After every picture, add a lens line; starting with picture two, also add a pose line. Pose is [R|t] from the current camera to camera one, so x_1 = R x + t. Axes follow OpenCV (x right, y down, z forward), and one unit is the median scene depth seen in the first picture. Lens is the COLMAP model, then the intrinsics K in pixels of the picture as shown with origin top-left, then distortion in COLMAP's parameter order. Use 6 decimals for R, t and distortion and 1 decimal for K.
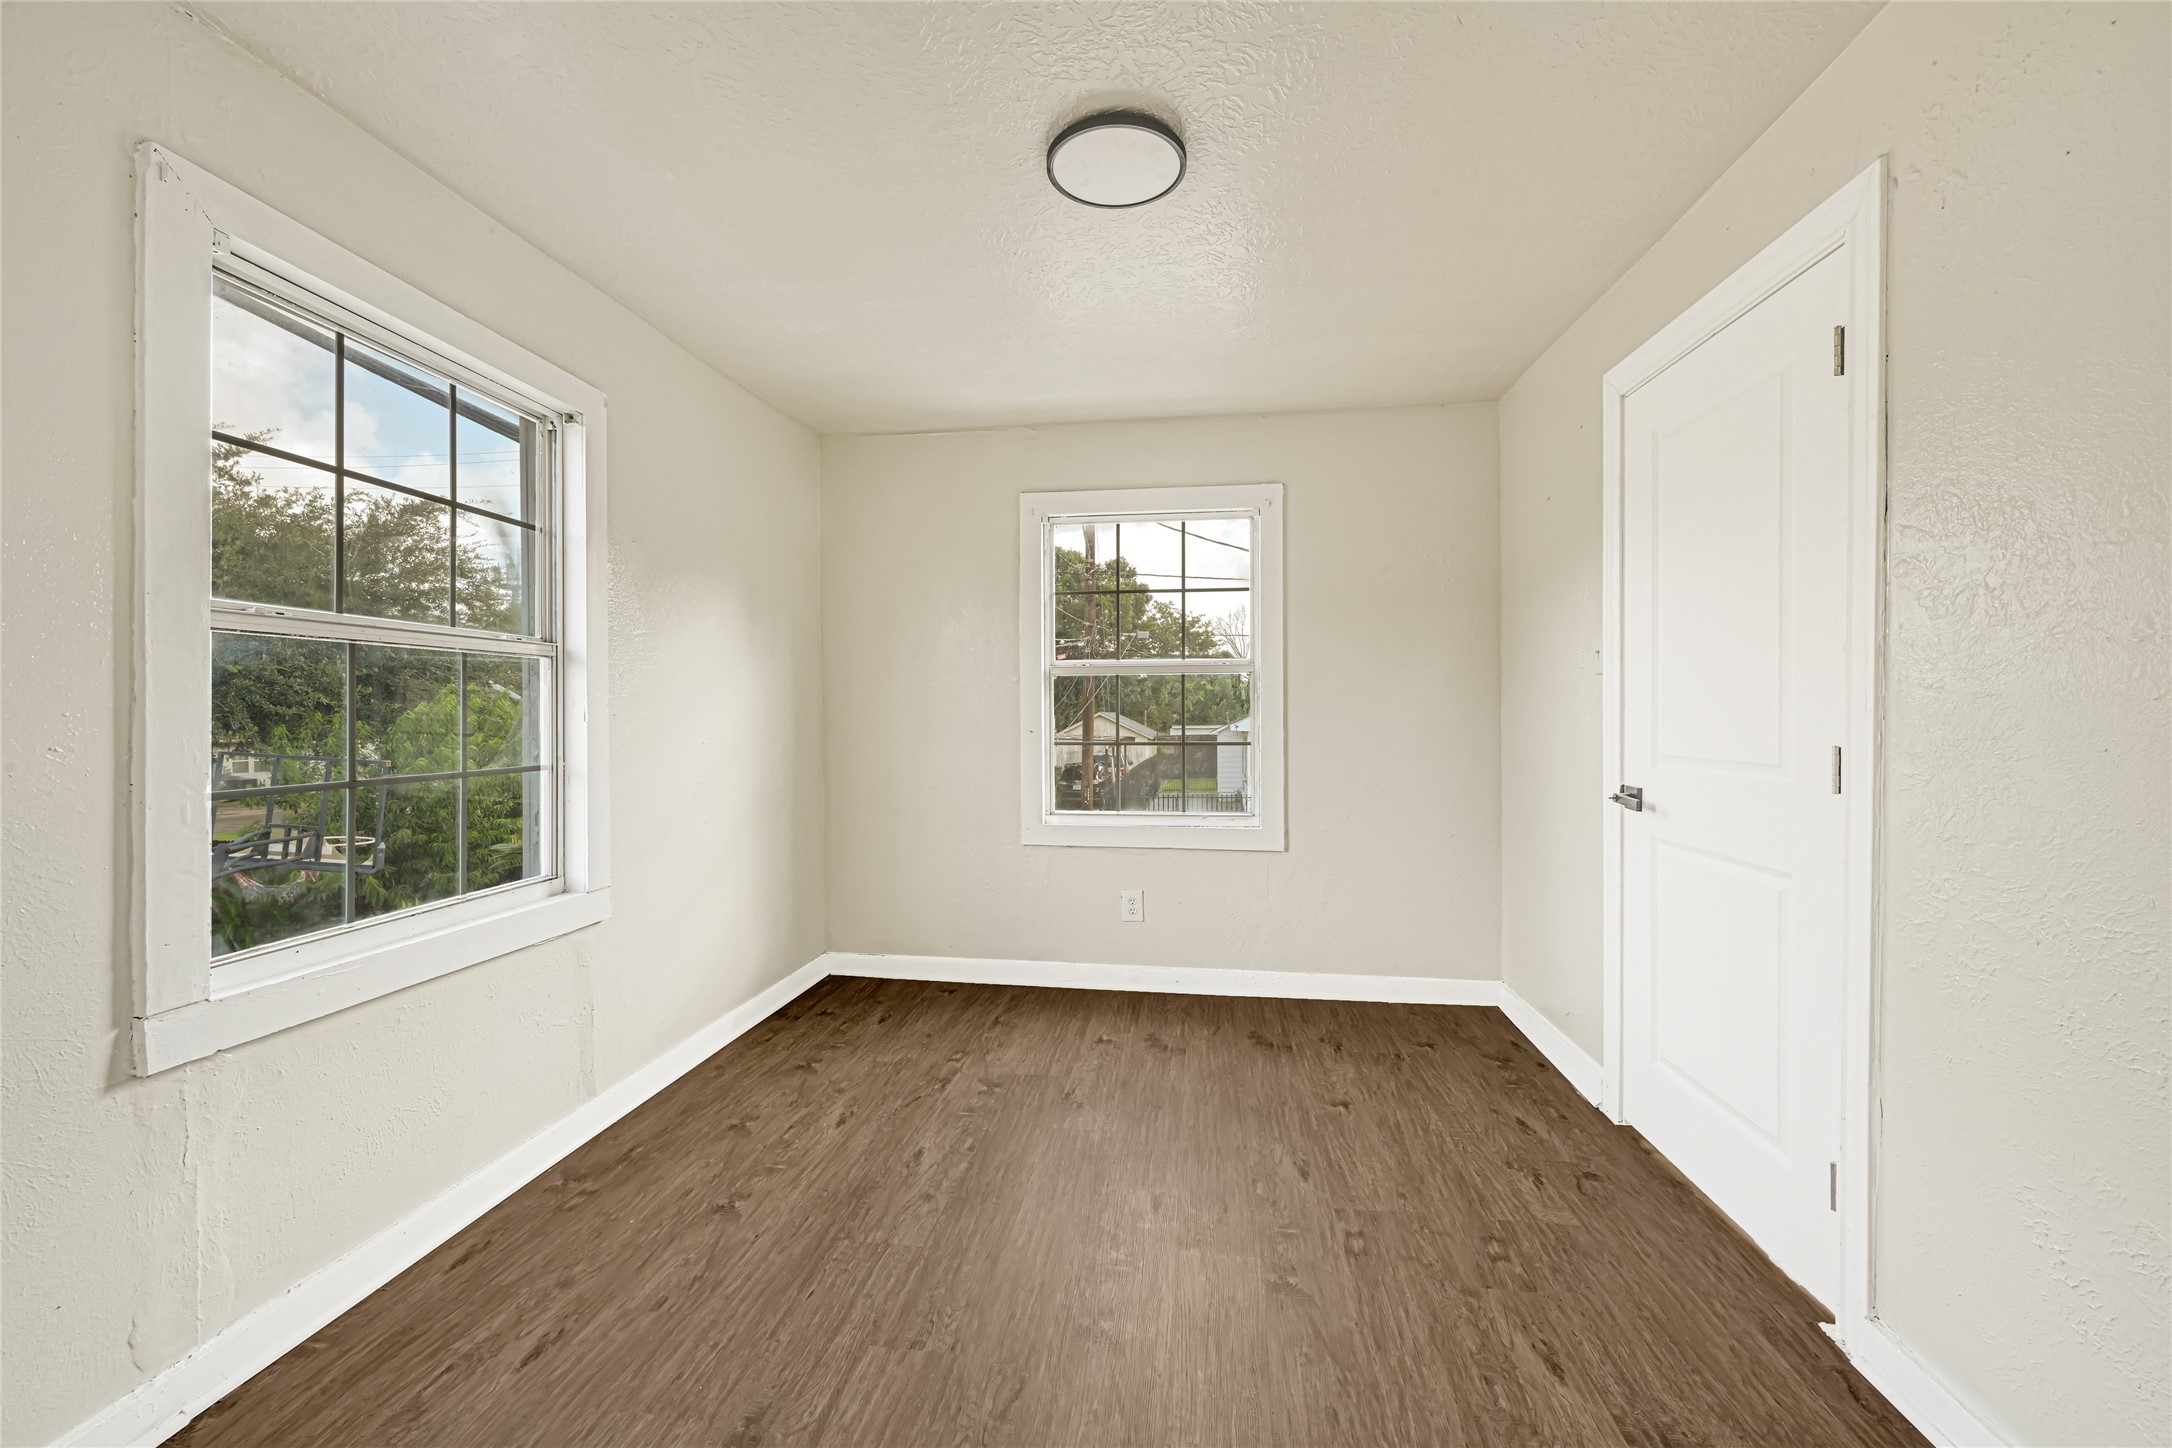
lens RADIAL K [[1039.6, 0, 1086.4], [0, 1039.6, 709.3], [0, 0, 1]] dist [0.001489, 0.000119]
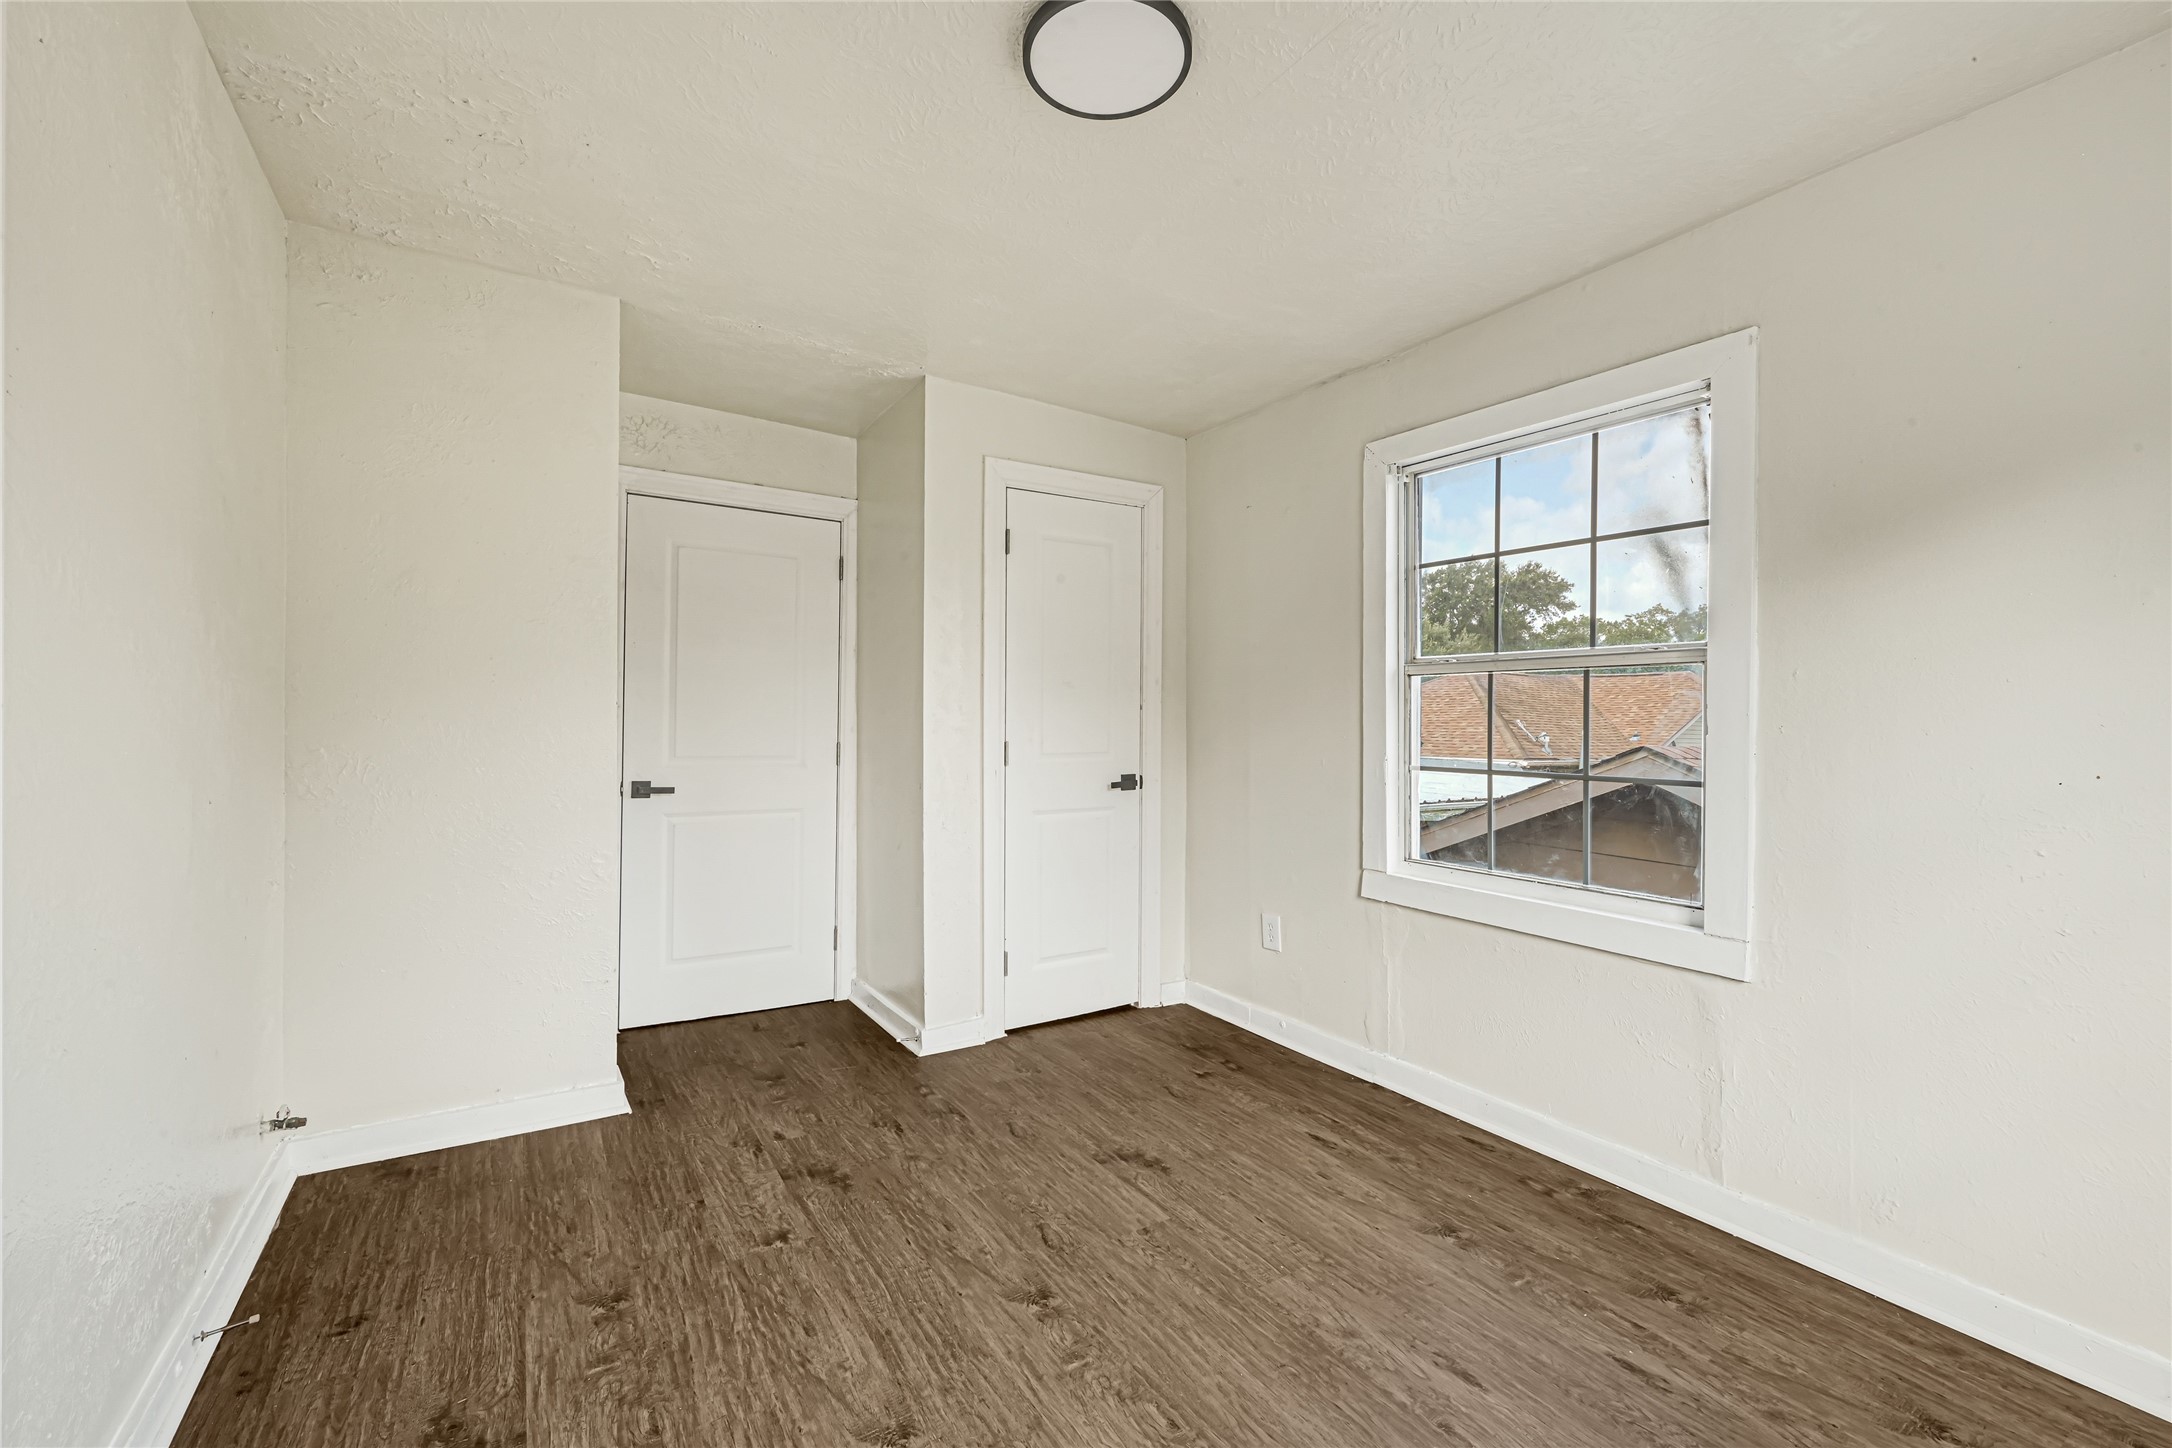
lens RADIAL K [[876.1, 0, 1094.2], [0, 876.1, 715.6], [0, 0, 1]] dist [0.000262, -0.000004]
pose [[-0.790421, -0.007873, -0.612513, 0.531557], [-0.003945, 0.999962, -0.007762, -0.006876], [0.612551, -0.003719, -0.790422, 1.773537]]
